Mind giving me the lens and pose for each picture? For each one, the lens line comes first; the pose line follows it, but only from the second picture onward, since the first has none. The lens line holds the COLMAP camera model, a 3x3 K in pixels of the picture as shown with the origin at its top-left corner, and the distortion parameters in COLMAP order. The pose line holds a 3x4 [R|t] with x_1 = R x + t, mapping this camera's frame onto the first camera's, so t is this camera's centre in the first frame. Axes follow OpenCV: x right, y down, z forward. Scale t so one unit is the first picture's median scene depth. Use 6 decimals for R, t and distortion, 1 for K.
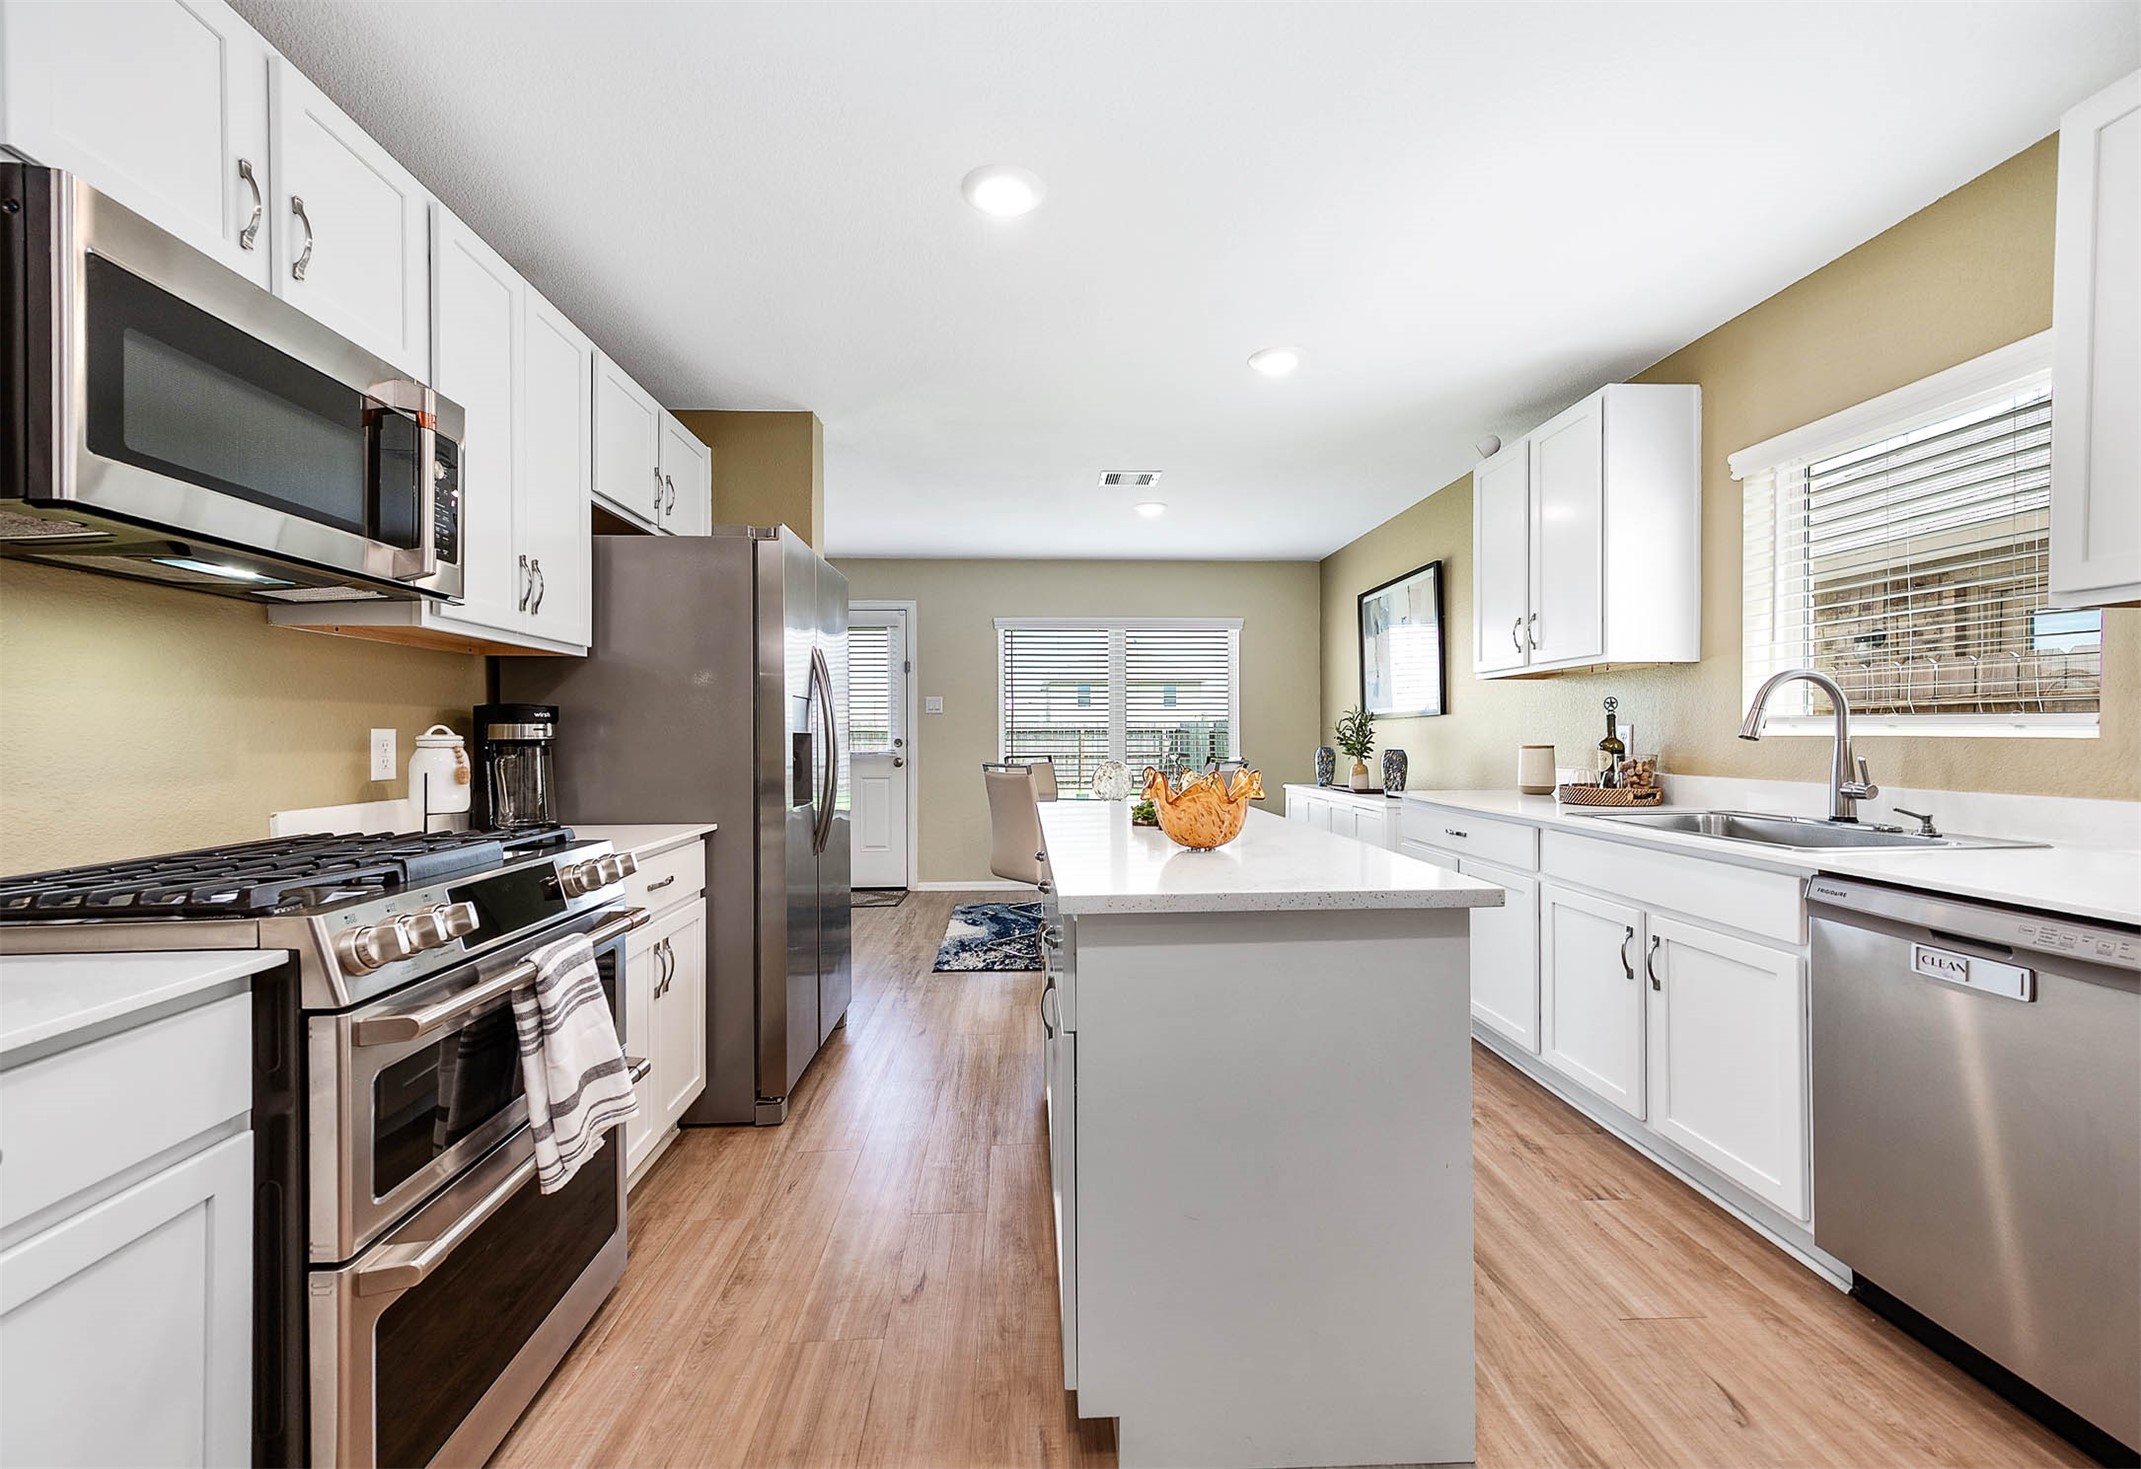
lens RADIAL K [[871.7, 0, 1052.9], [0, 871.7, 730.5], [0, 0, 1]] dist [0.014712, 0.000358]
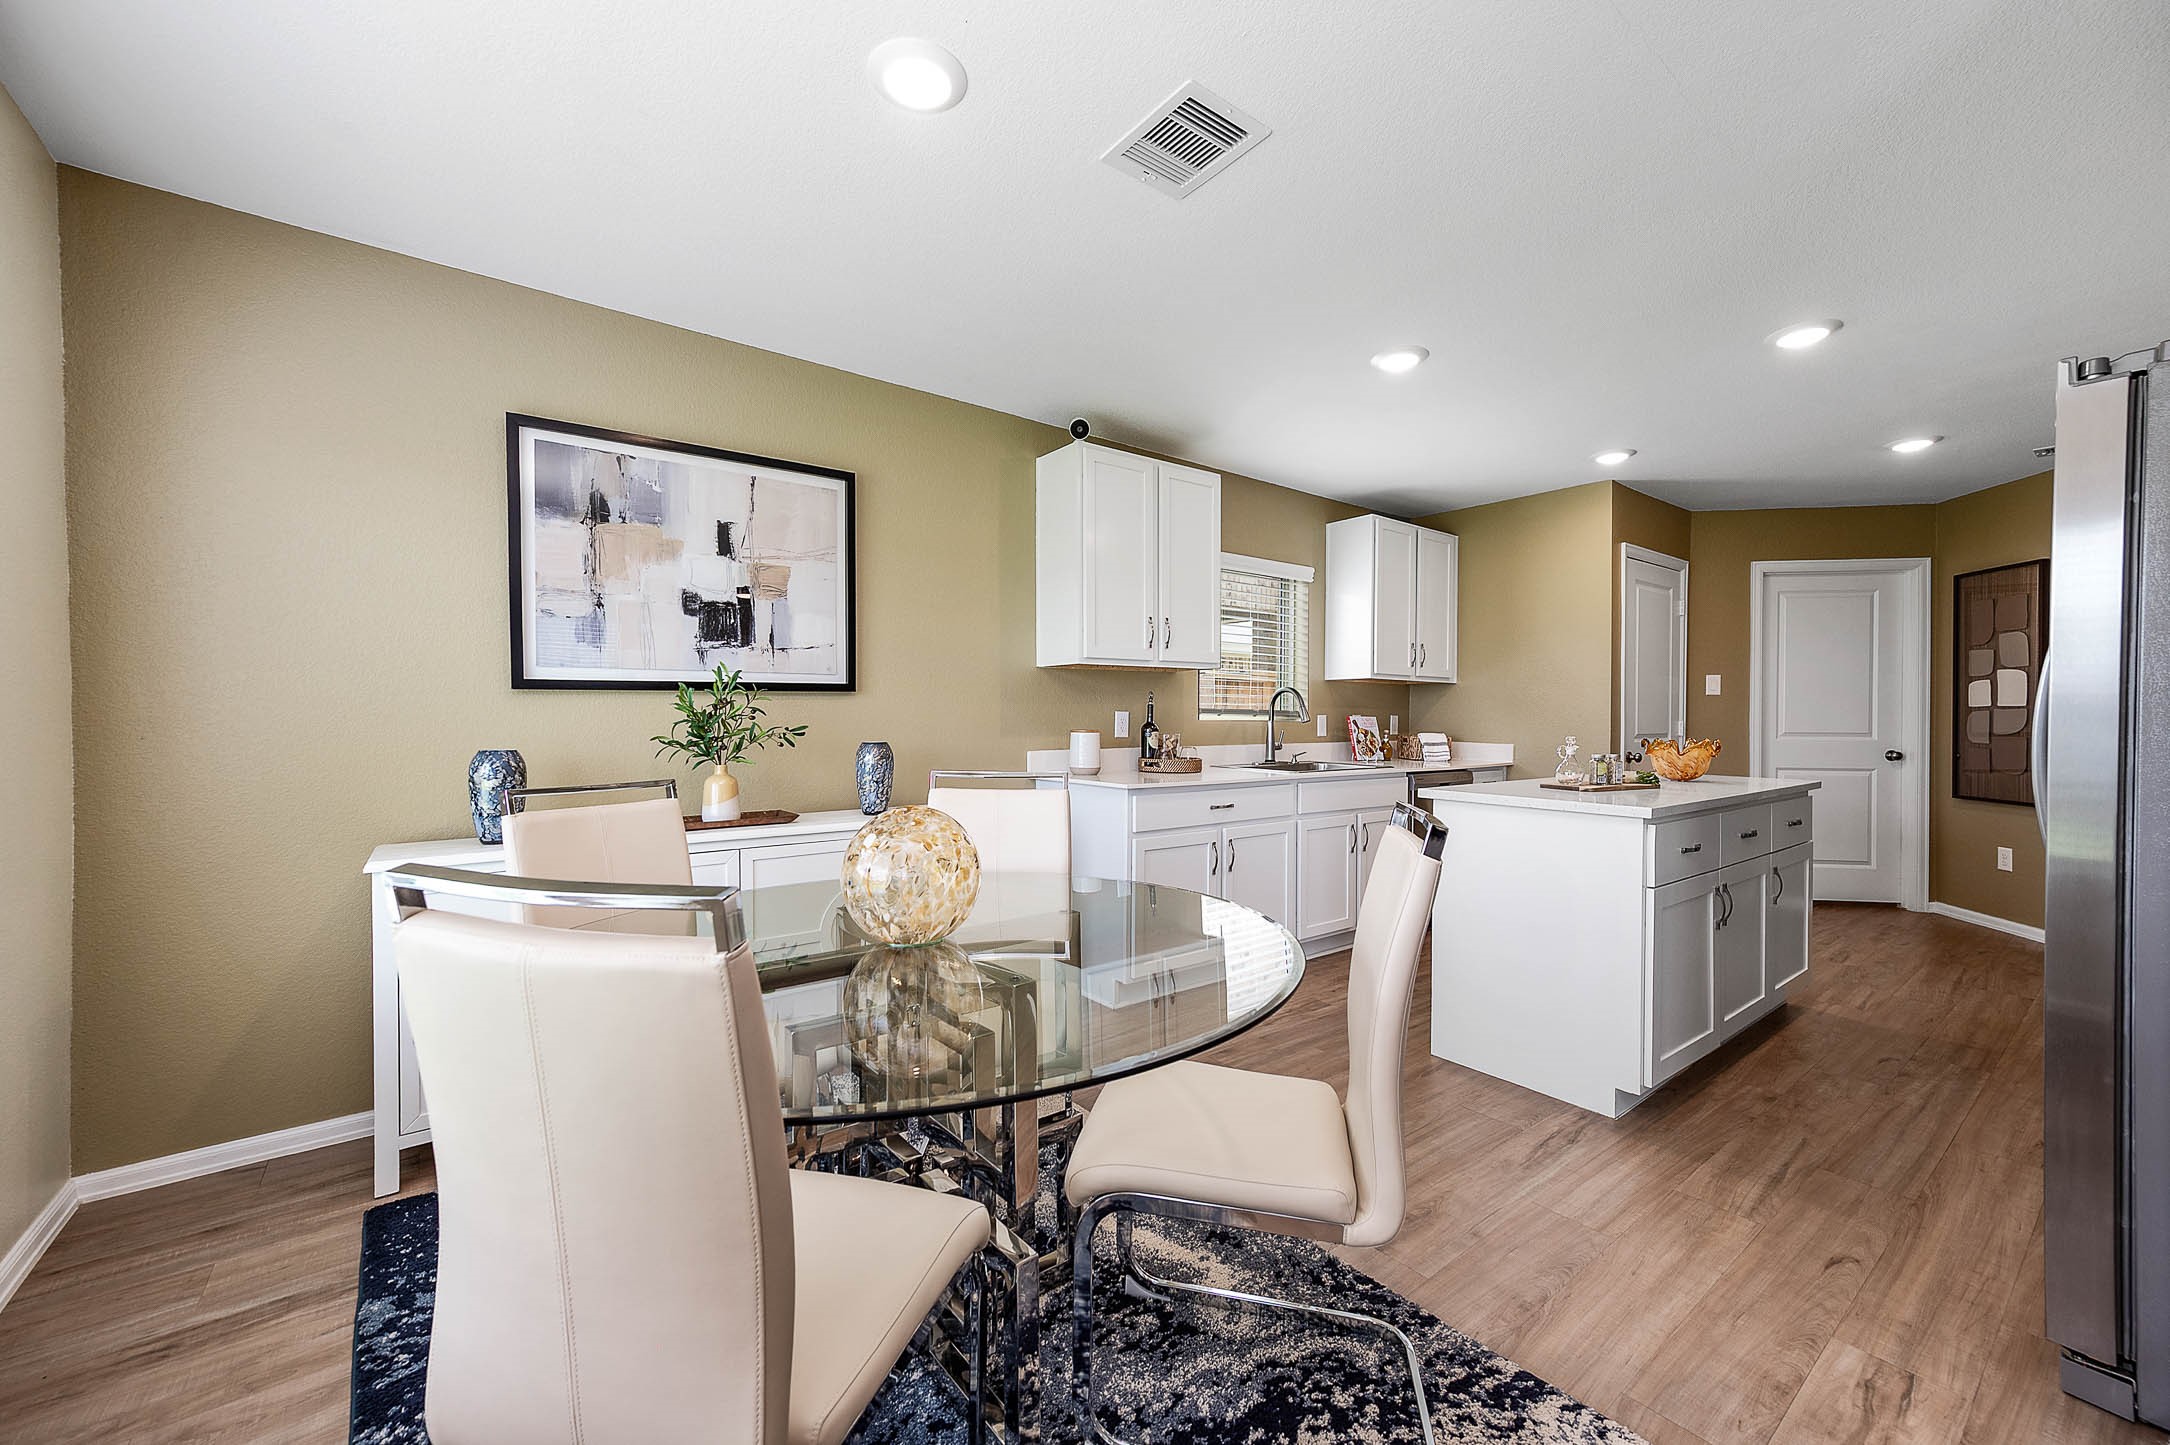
lens RADIAL K [[822.5, 0, 1089.3], [0, 822.5, 727.7], [0, 0, 1]] dist [0.000761, 0.000009]
pose [[-0.576030, -0.012638, 0.817331, -0.310888], [-0.006233, 0.999919, 0.011069, 0.003335], [-0.817405, 0.001282, -0.576062, 1.770084]]
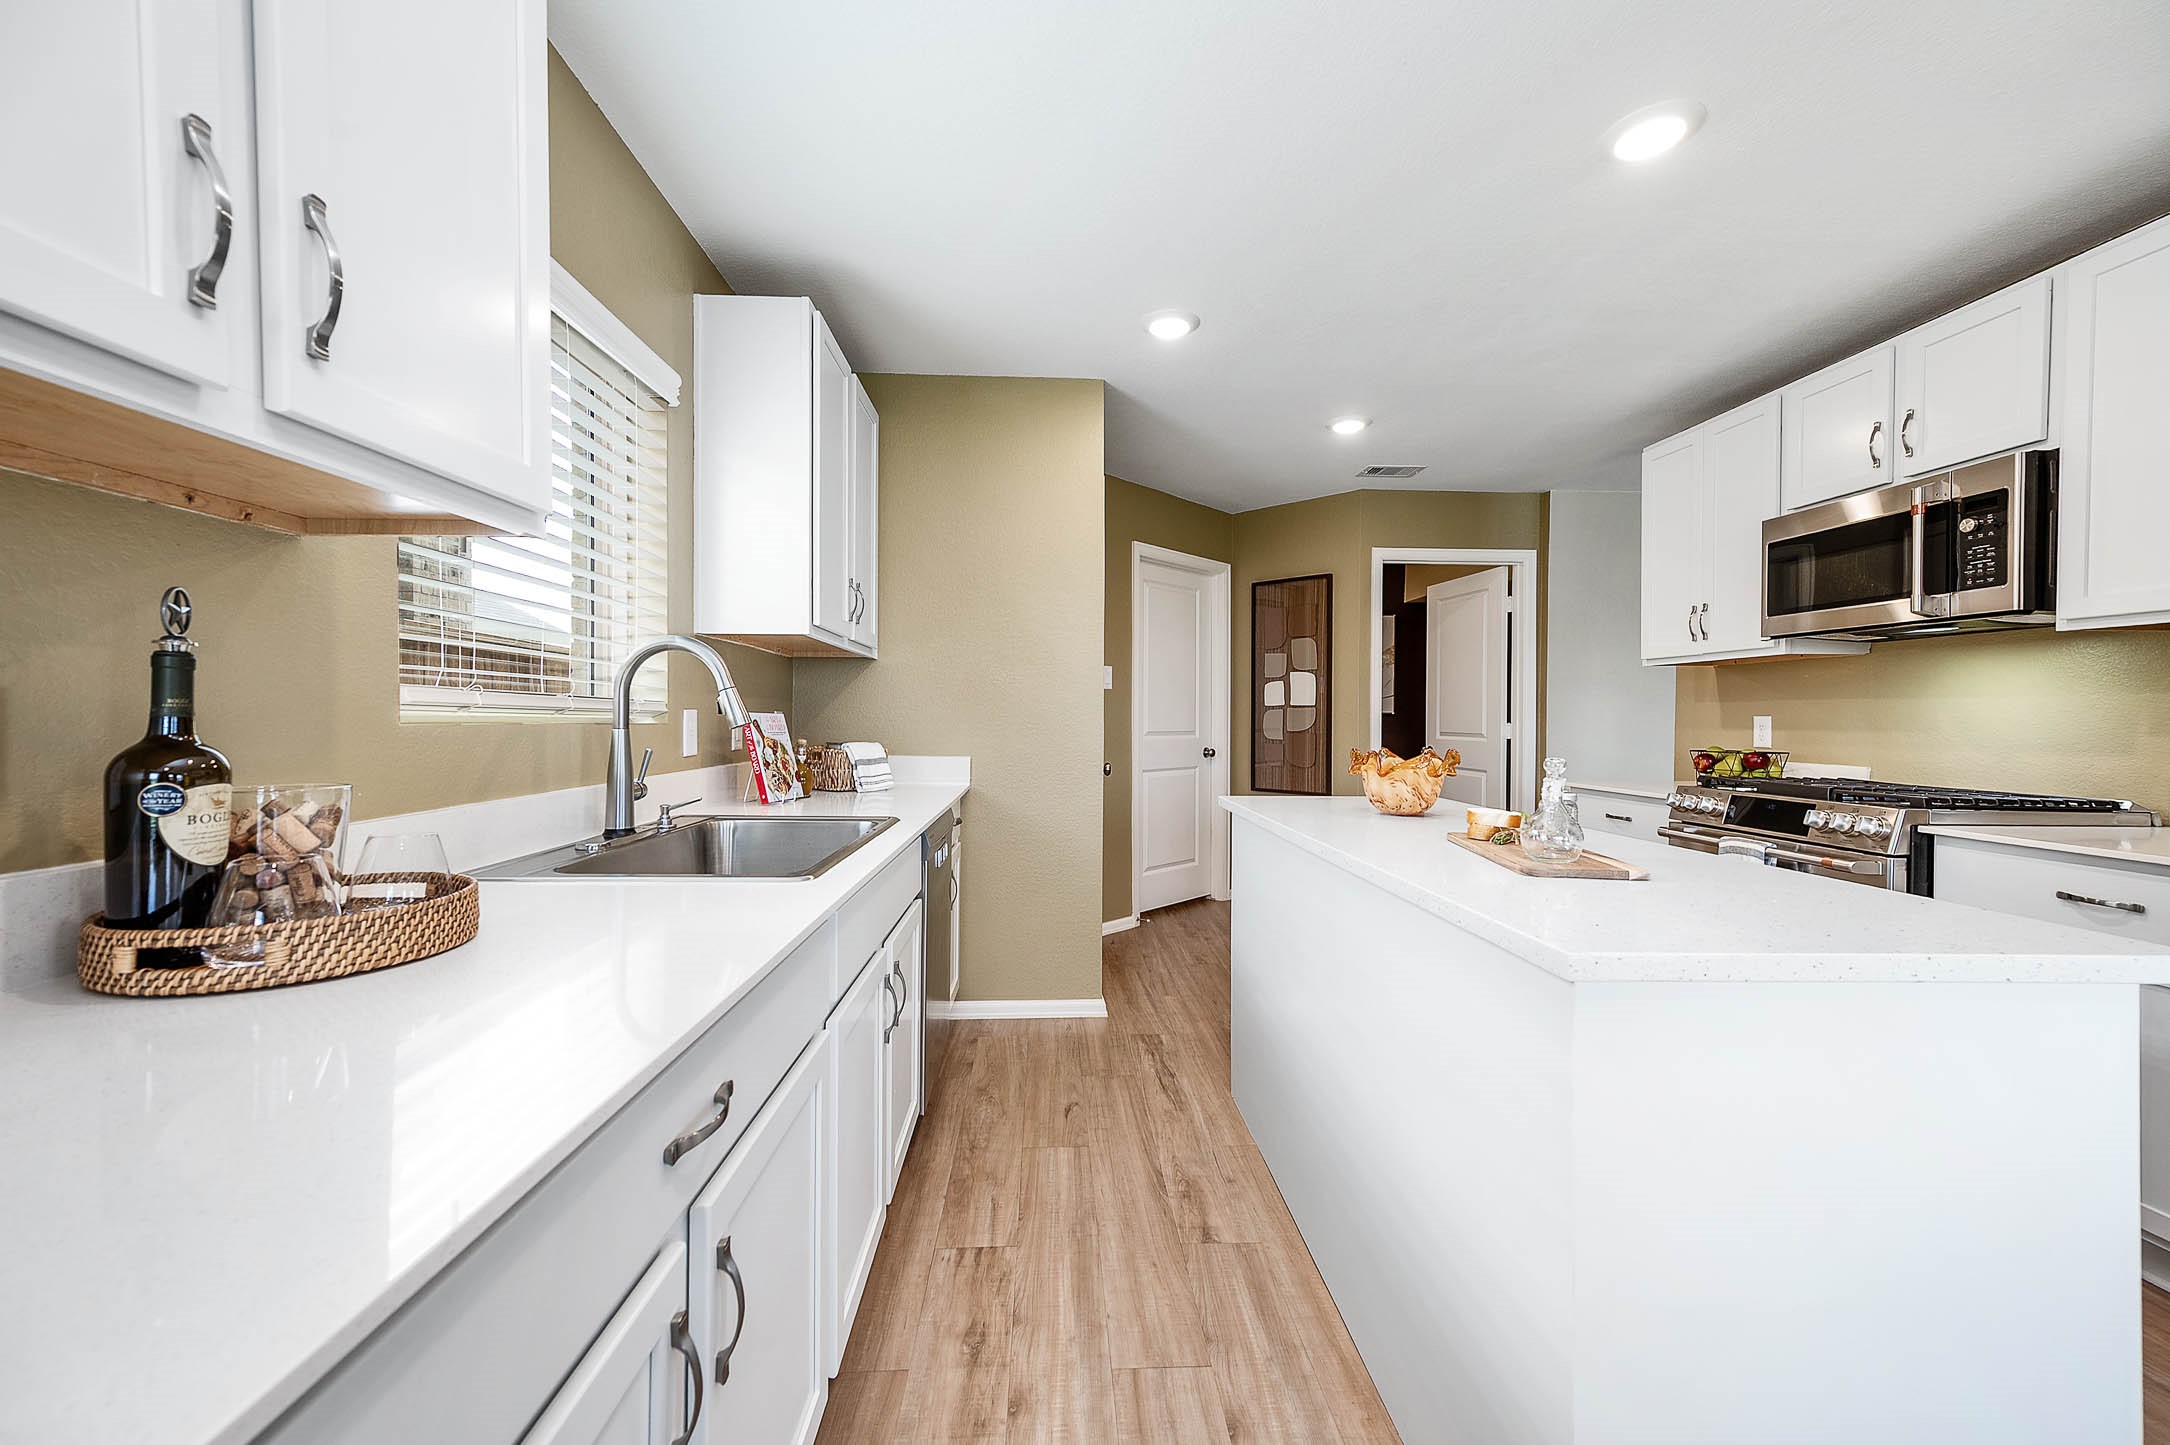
lens RADIAL K [[837.0, 0, 1078.0], [0, 837.0, 726.9], [0, 0, 1]] dist [0.001112, 0.000164]
pose [[-0.999993, -0.002518, 0.002594, 0.356488], [-0.002501, 0.999976, 0.006476, 0.003614], [-0.002610, 0.006470, -0.999976, 1.247564]]
